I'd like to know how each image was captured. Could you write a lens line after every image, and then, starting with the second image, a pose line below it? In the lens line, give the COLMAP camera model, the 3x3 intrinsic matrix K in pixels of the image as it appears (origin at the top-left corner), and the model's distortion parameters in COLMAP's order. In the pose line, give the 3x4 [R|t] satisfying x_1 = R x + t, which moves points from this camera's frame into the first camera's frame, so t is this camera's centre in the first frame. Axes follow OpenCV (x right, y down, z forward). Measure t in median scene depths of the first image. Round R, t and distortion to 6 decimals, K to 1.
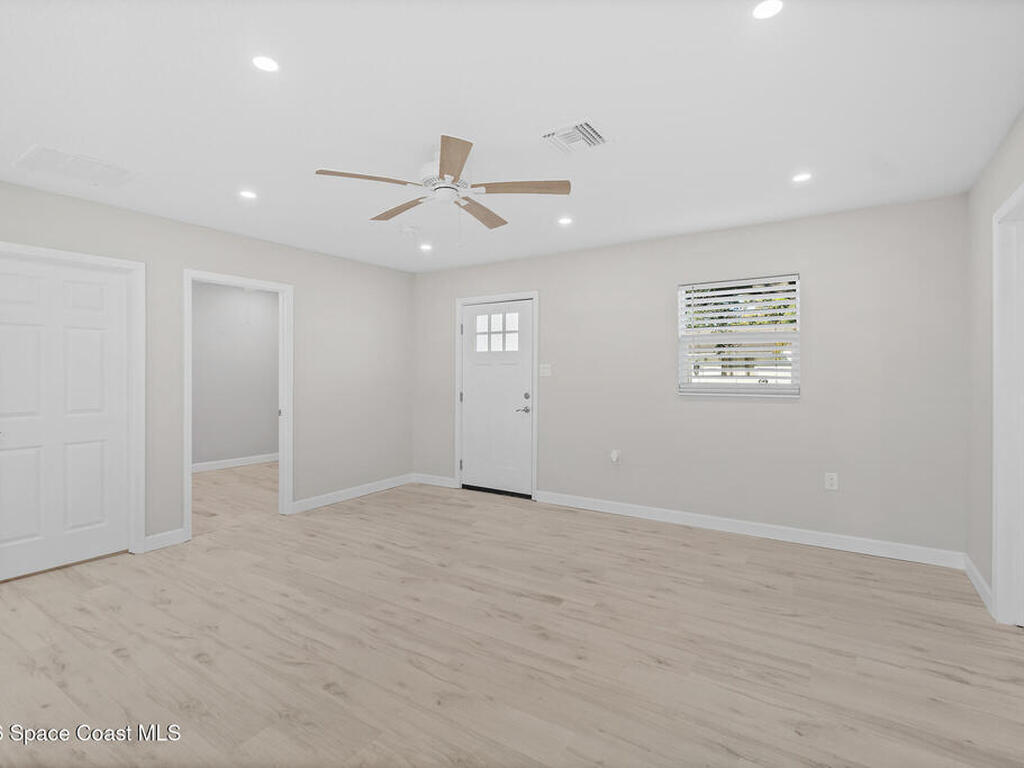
lens RADIAL K [[504.0, 0, 508.2], [0, 504.0, 374.8], [0, 0, 1]] dist [-0.008983, 0.001443]
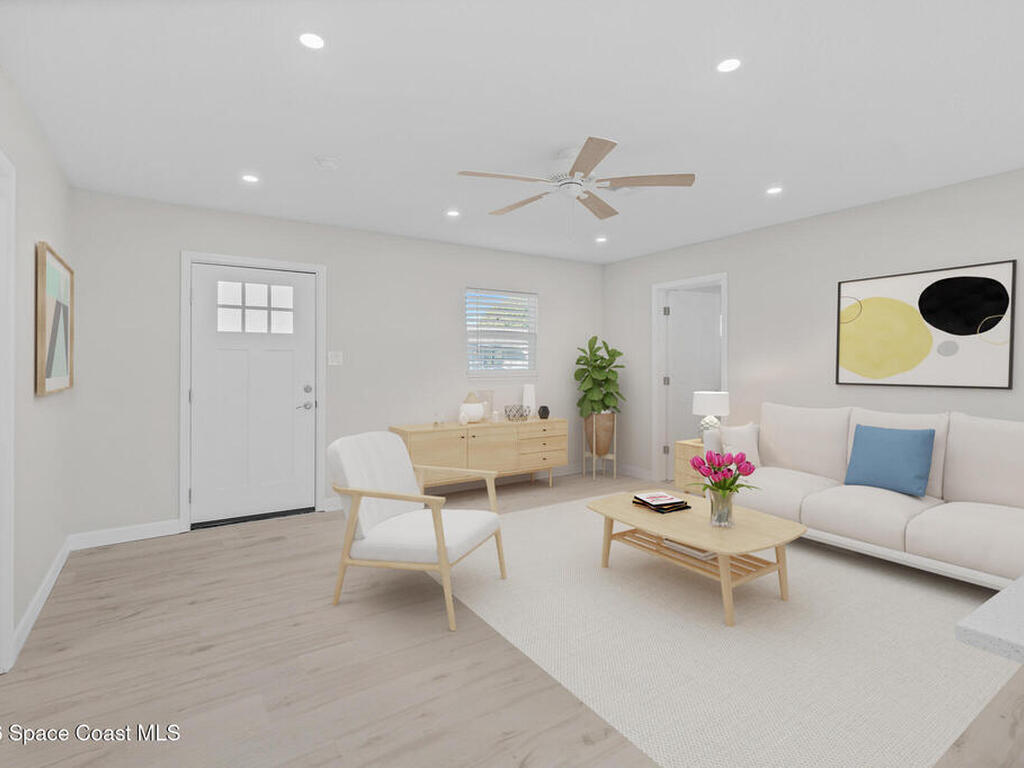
lens RADIAL K [[504.0, 0, 519.7], [0, 504.0, 372.8], [0, 0, 1]] dist [-0.008983, 0.001443]
pose [[0.402408, -0.016843, 0.915306, -0.716253], [0.001911, 0.999844, 0.017559, 0.001411], [-0.915459, -0.005316, 0.402377, 0.427760]]
